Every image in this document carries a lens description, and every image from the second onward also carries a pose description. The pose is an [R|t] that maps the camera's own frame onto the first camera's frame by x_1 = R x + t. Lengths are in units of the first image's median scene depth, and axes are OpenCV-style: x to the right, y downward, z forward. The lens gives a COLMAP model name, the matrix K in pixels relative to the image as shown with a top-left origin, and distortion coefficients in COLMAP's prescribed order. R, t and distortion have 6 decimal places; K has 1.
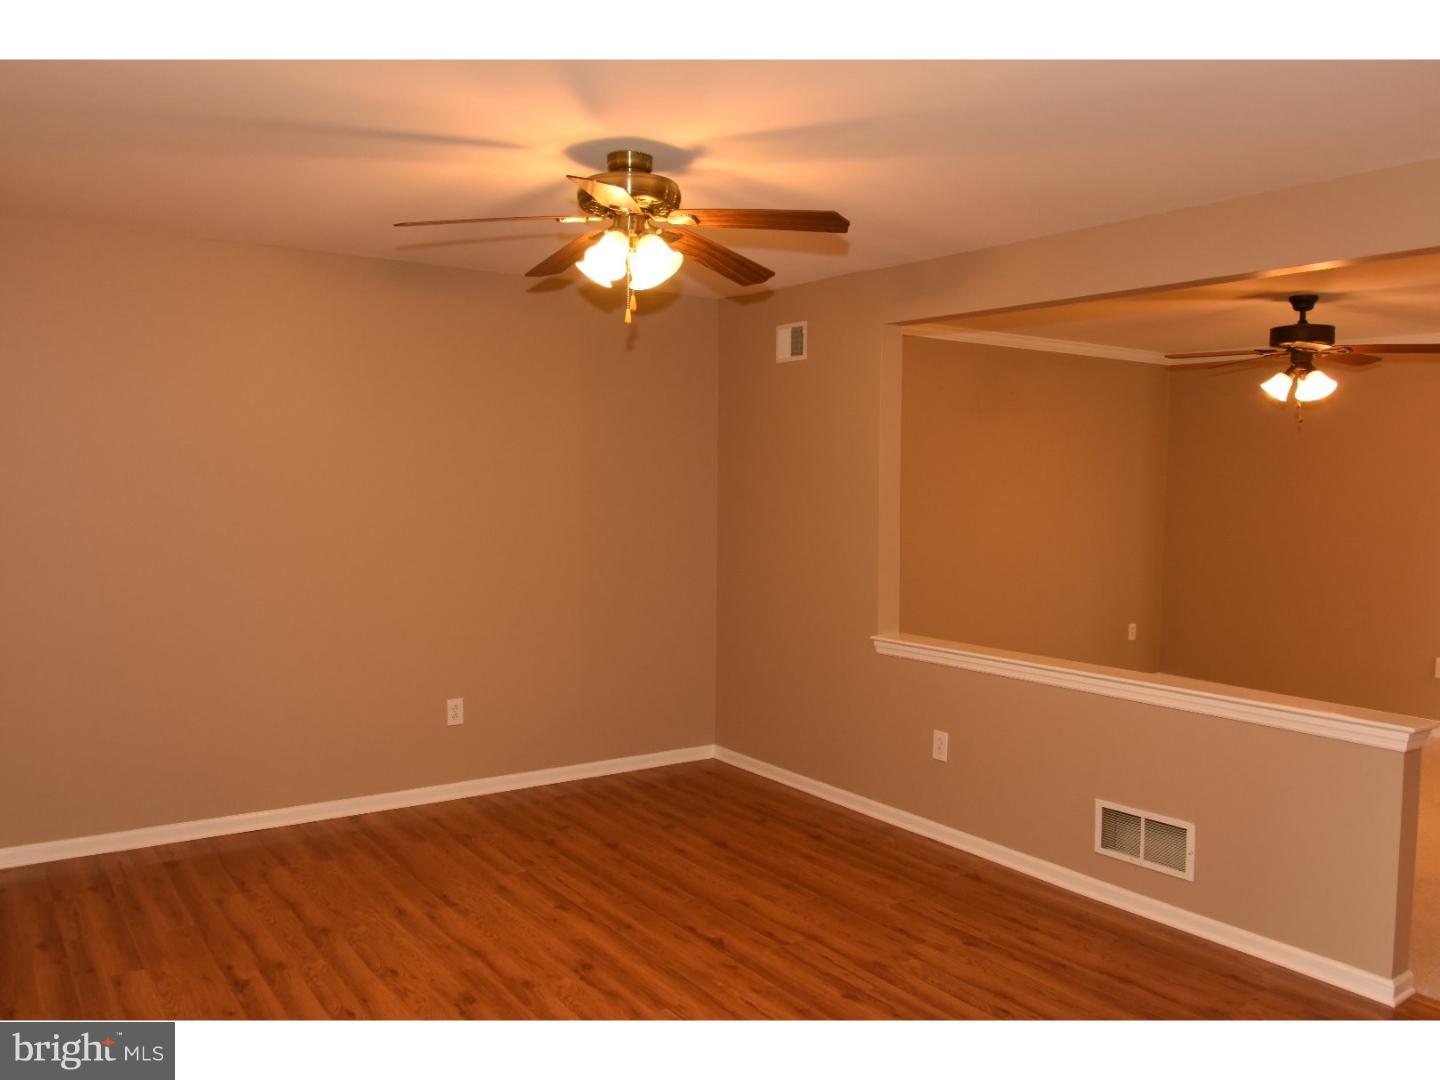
lens RADIAL K [[1123.7, 0, 719.6], [0, 1123.7, 537.5], [0, 0, 1]] dist [-0.032175, -0.023490]
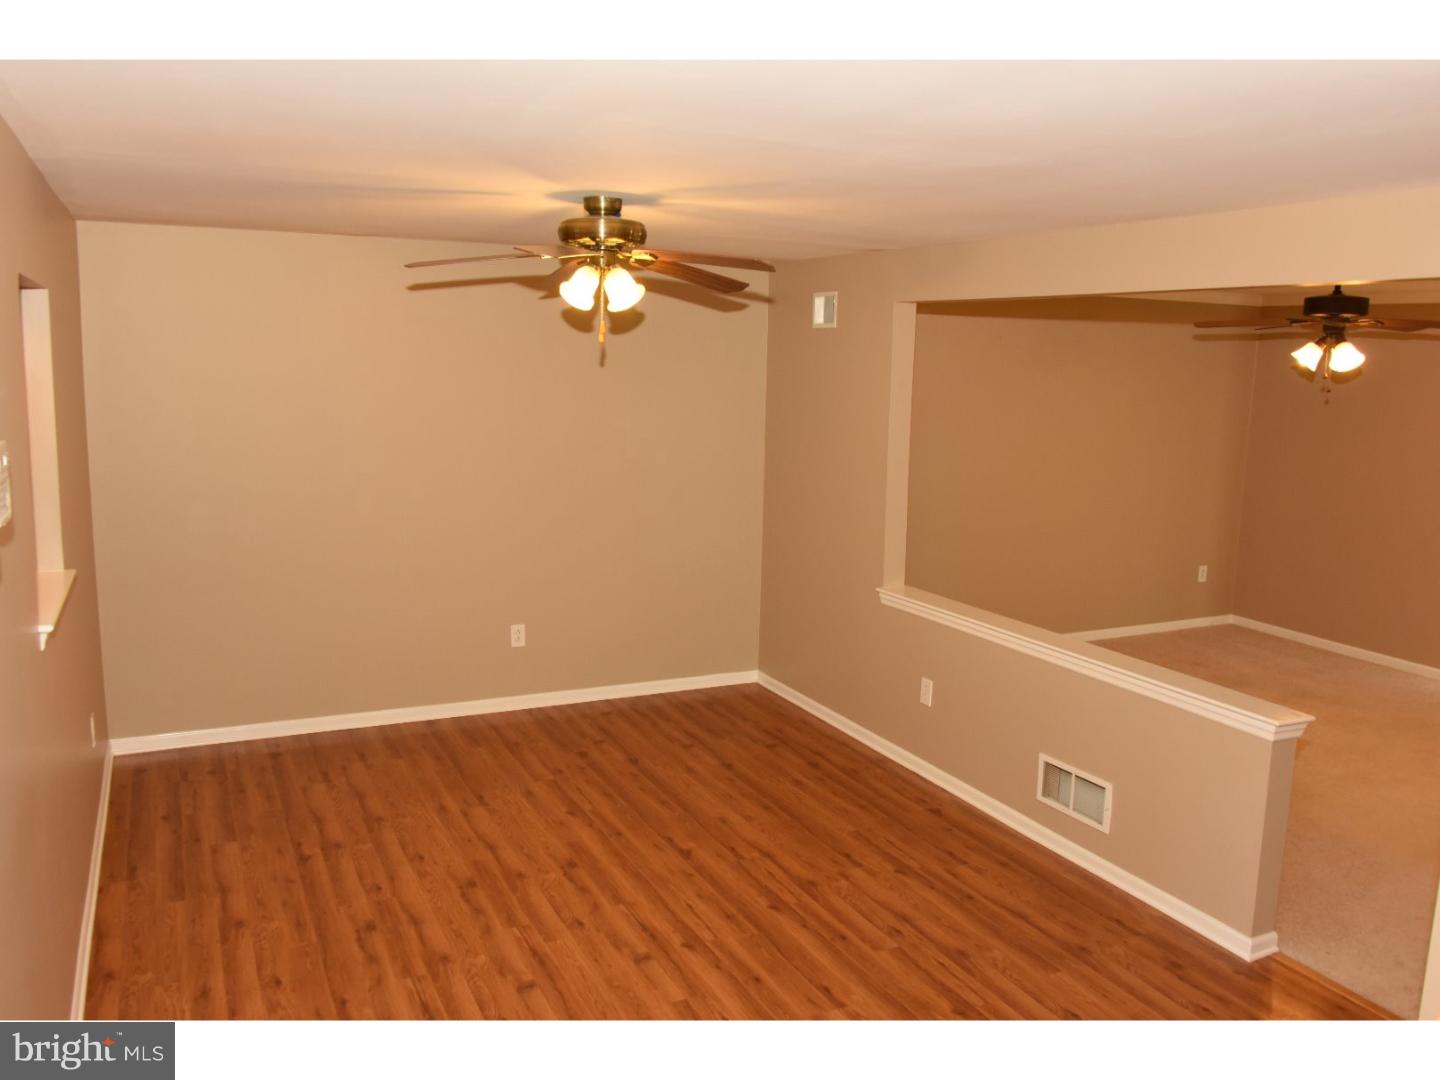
lens RADIAL K [[1123.7, 0, 713.7], [0, 1123.7, 534.0], [0, 0, 1]] dist [-0.032175, -0.023490]
pose [[0.987613, 0.035534, -0.152833, 0.185537], [-0.020787, 0.995065, 0.097027, -0.089177], [0.155526, -0.092649, 0.983477, -0.136012]]
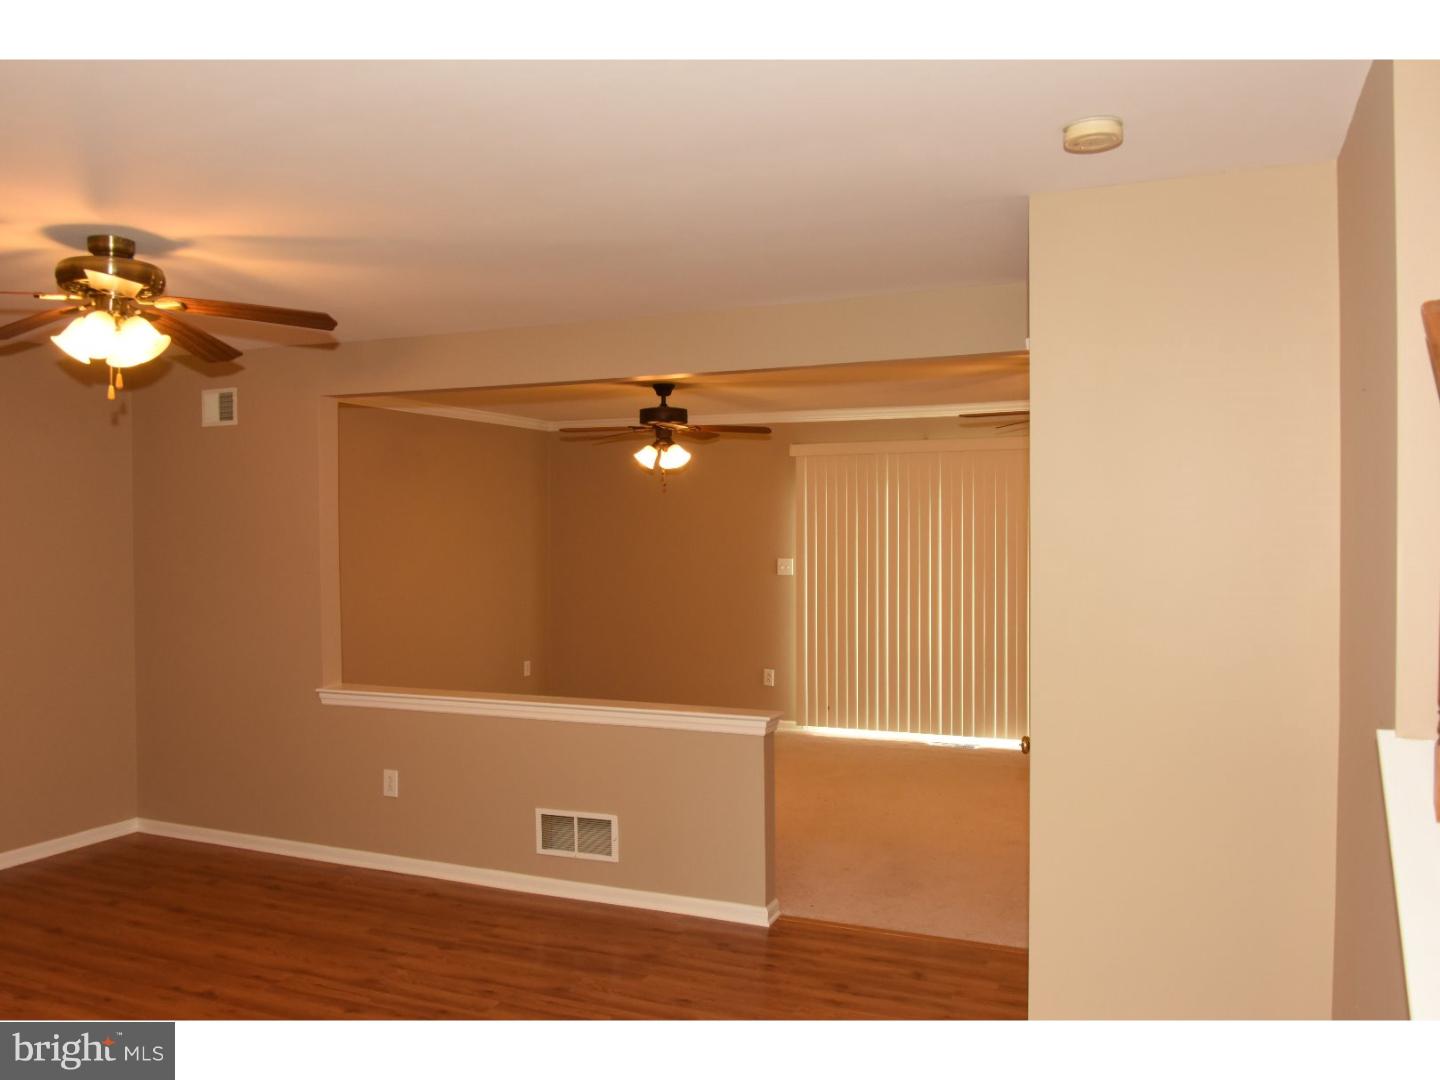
lens RADIAL K [[1123.7, 0, 722.3], [0, 1123.7, 540.2], [0, 0, 1]] dist [-0.032175, -0.023490]
pose [[0.848339, -0.021020, 0.529037, -0.121764], [0.042421, 0.998698, -0.028345, -0.007631], [-0.527752, 0.046489, 0.848125, -0.128241]]
